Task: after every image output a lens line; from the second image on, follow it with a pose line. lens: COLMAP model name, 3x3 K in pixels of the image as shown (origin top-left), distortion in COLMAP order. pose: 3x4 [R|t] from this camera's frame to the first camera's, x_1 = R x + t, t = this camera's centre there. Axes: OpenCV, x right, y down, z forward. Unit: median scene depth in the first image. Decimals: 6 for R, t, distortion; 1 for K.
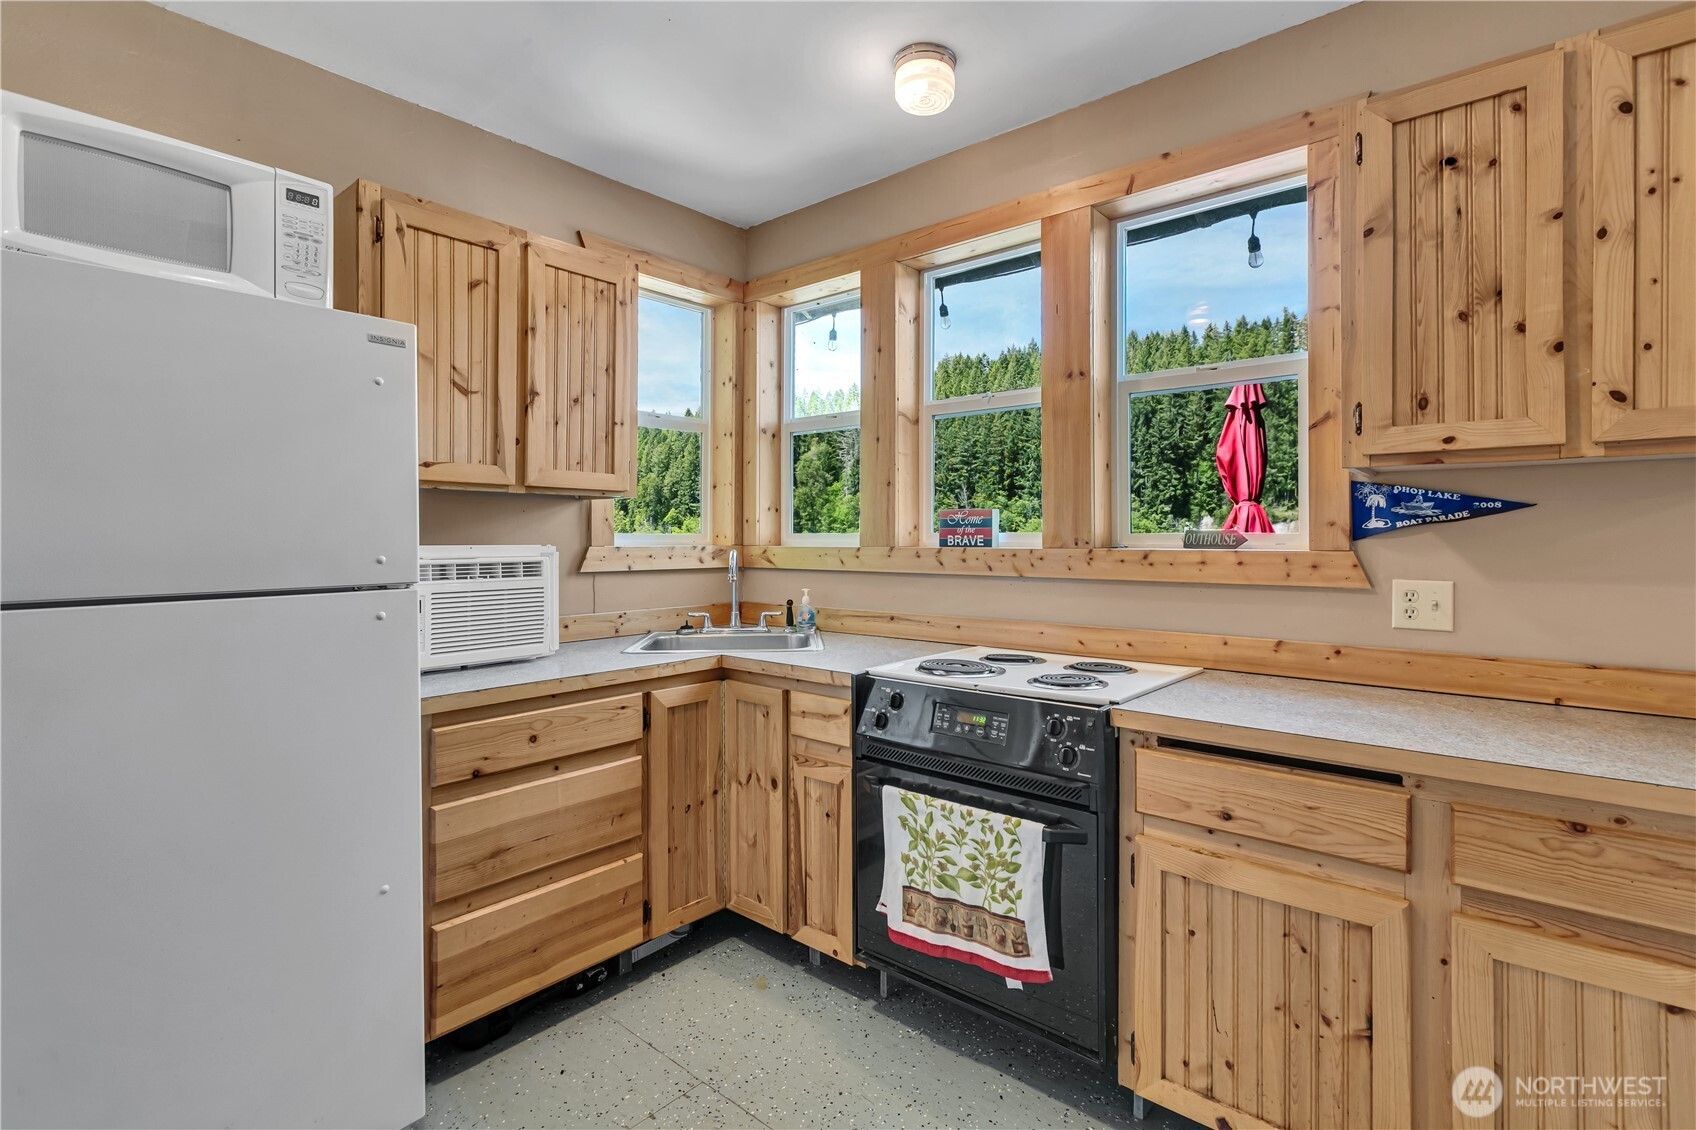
lens RADIAL K [[788.7, 0, 823.2], [0, 788.7, 536.7], [0, 0, 1]] dist [0.001974, -0.001092]
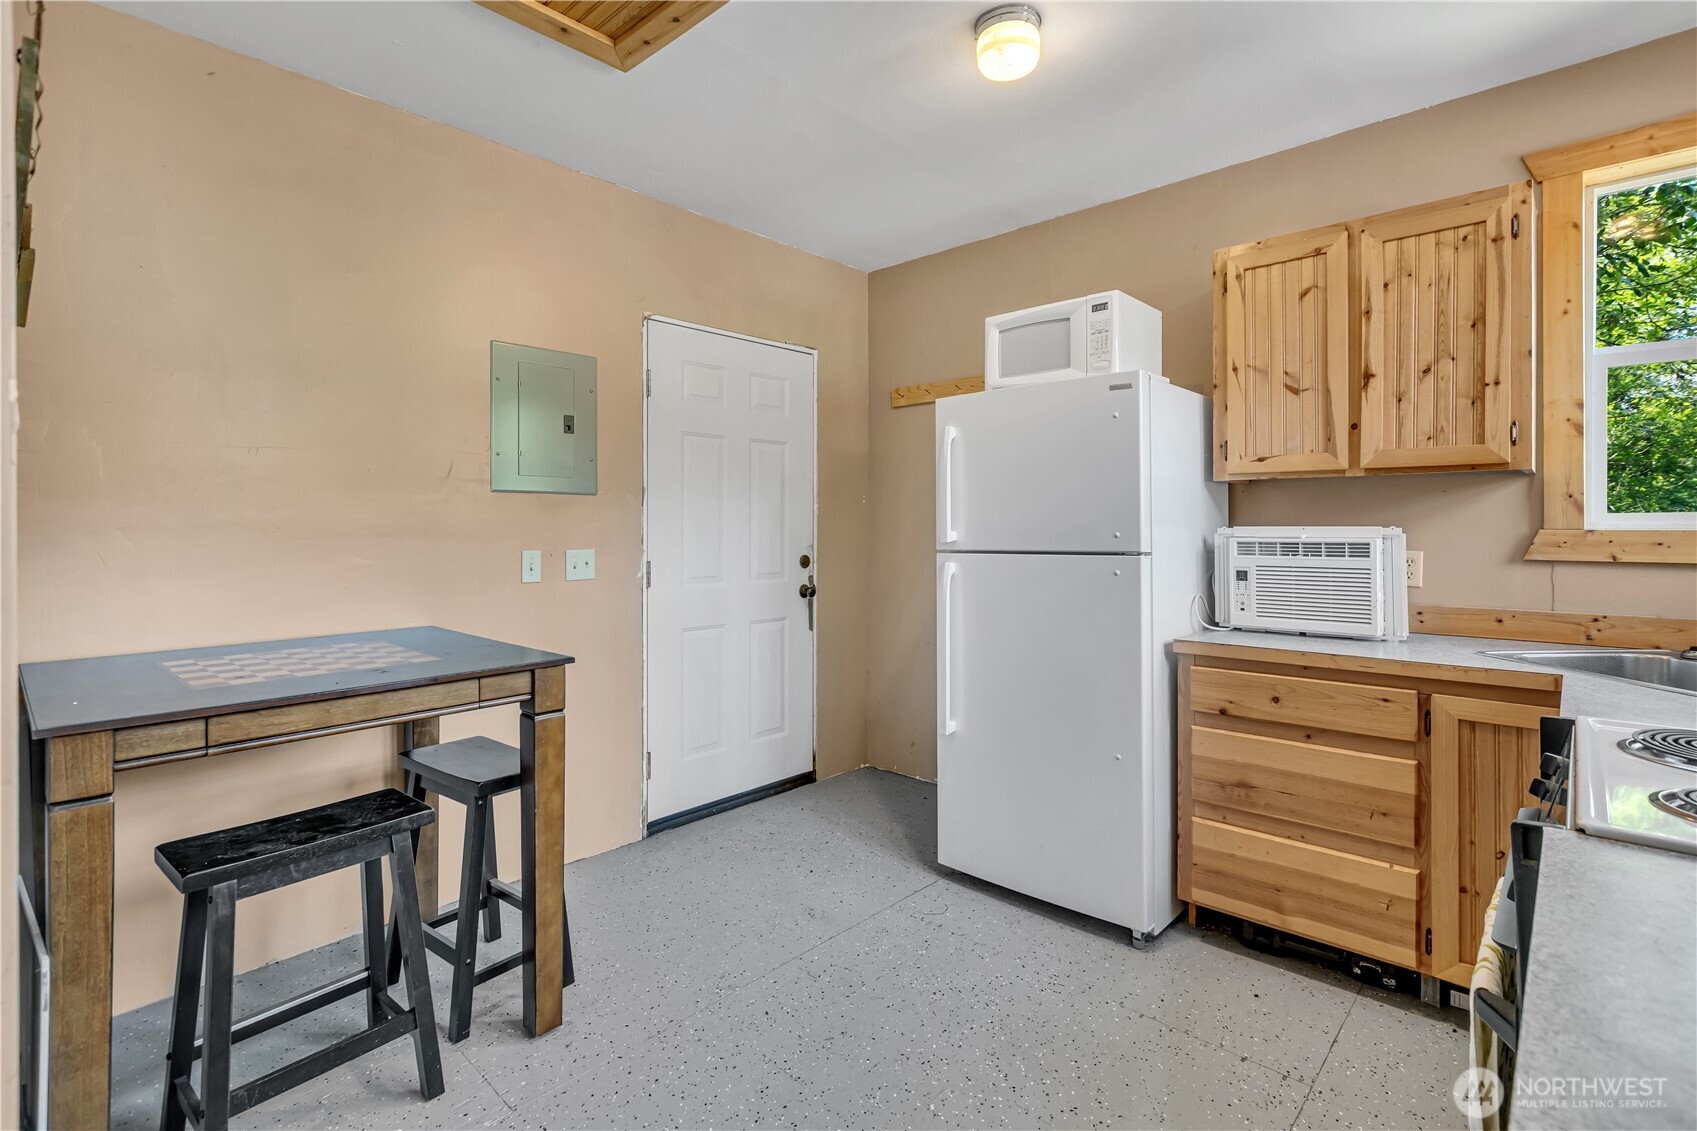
lens RADIAL K [[789.1, 0, 902.3], [0, 789.1, 521.1], [0, 0, 1]] dist [0.001974, -0.001092]
pose [[0.025908, -0.003992, -0.999656, 0.816419], [0.004701, 0.999981, -0.003872, 0.006392], [0.999653, -0.004599, 0.025926, 0.492810]]
